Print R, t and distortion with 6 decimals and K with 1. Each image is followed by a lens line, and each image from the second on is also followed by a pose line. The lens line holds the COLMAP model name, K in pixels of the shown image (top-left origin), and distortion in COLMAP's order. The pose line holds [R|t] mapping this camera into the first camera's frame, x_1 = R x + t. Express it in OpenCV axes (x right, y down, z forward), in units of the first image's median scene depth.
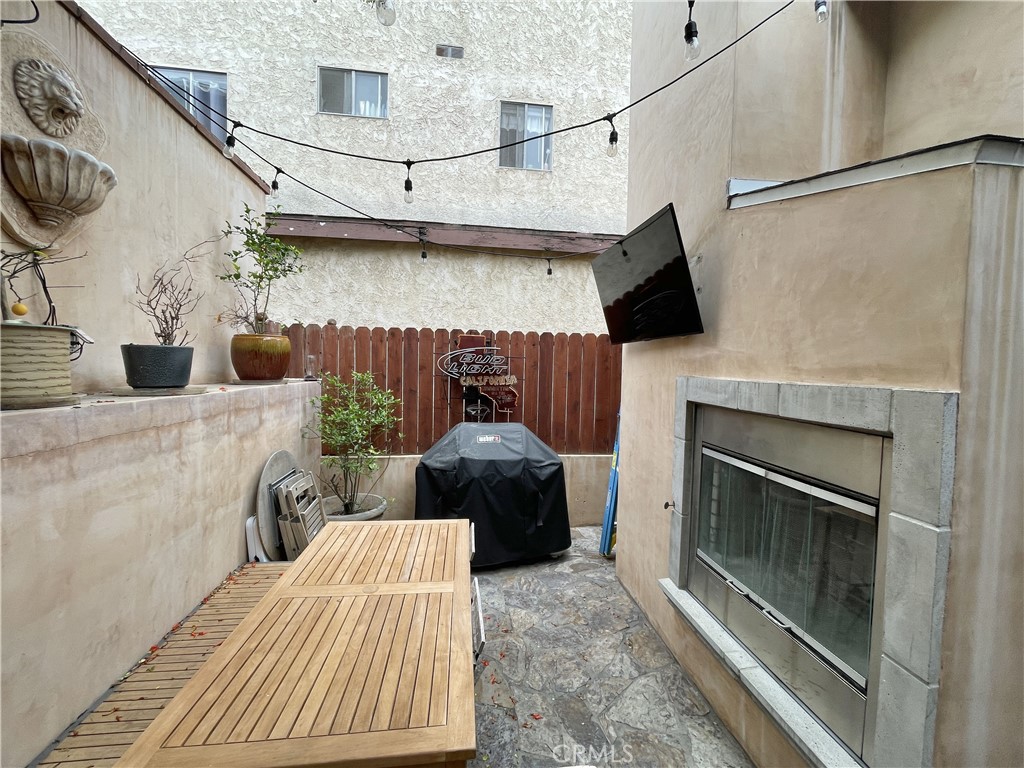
lens RADIAL K [[413.7, 0, 509.3], [0, 413.7, 383.9], [0, 0, 1]] dist [-0.009343, 0.000238]
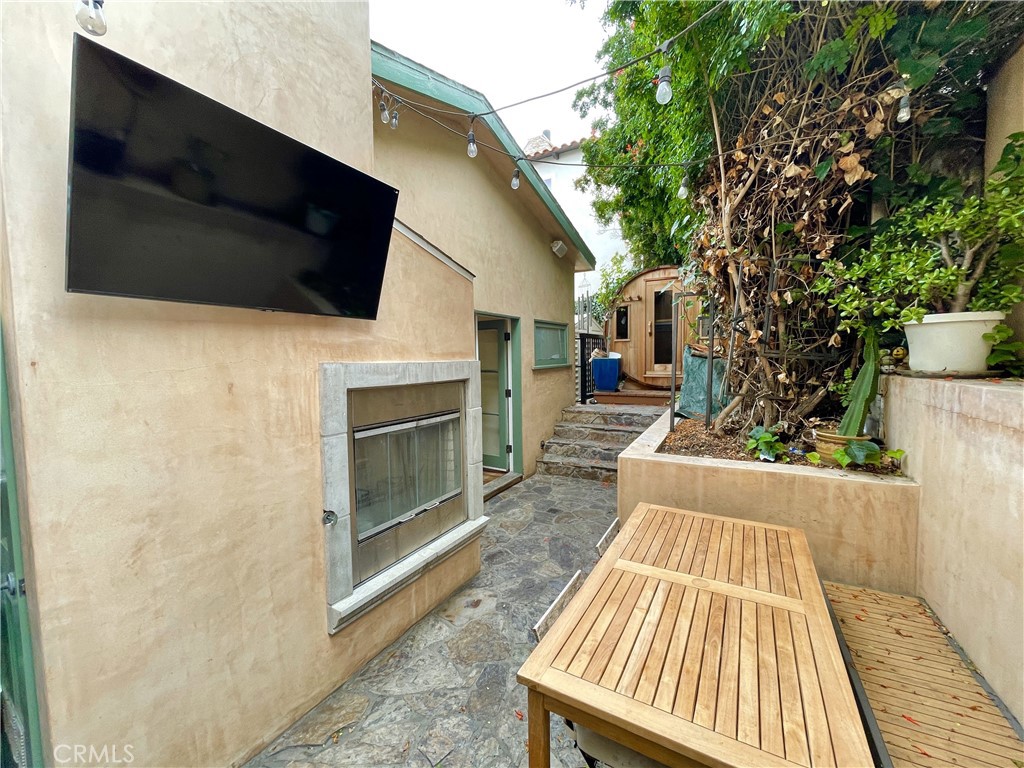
lens RADIAL K [[413.7, 0, 508.0], [0, 413.7, 384.2], [0, 0, 1]] dist [-0.009343, 0.000238]
pose [[-0.804033, -0.043720, 0.592976, -0.470359], [0.025800, 0.993788, 0.108256, -0.070371], [-0.594025, 0.102340, -0.797910, 1.781674]]
